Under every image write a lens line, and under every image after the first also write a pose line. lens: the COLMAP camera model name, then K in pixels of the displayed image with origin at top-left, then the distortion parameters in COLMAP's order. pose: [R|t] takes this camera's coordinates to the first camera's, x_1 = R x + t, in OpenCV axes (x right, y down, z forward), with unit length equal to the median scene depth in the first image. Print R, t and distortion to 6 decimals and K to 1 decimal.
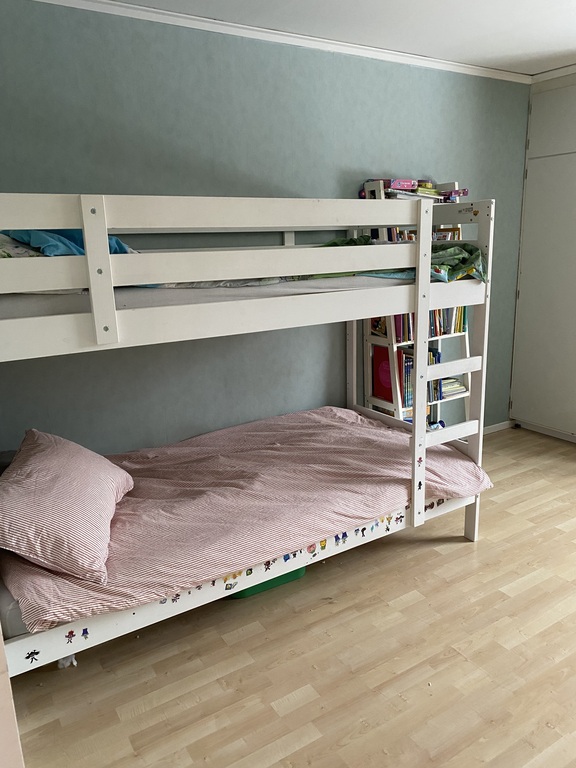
lens RADIAL K [[578.2, 0, 288.0], [0, 578.2, 384.0], [0, 0, 1]] dist [0.067788, -0.089766]
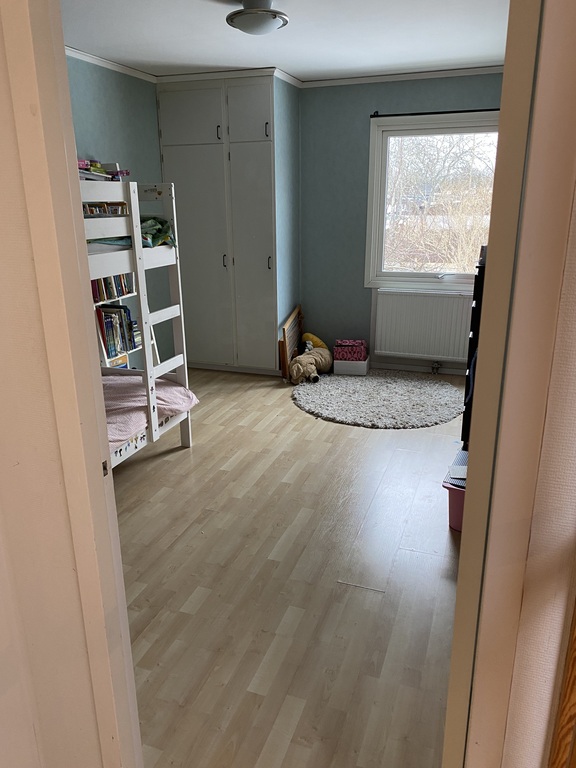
lens RADIAL K [[578.2, 0, 288.0], [0, 578.2, 384.0], [0, 0, 1]] dist [0.067788, -0.089766]
pose [[0.788491, -0.166423, 0.592102, -0.286078], [0.137650, 0.986026, 0.093838, 0.041398], [-0.599445, 0.007513, 0.800381, -0.199160]]
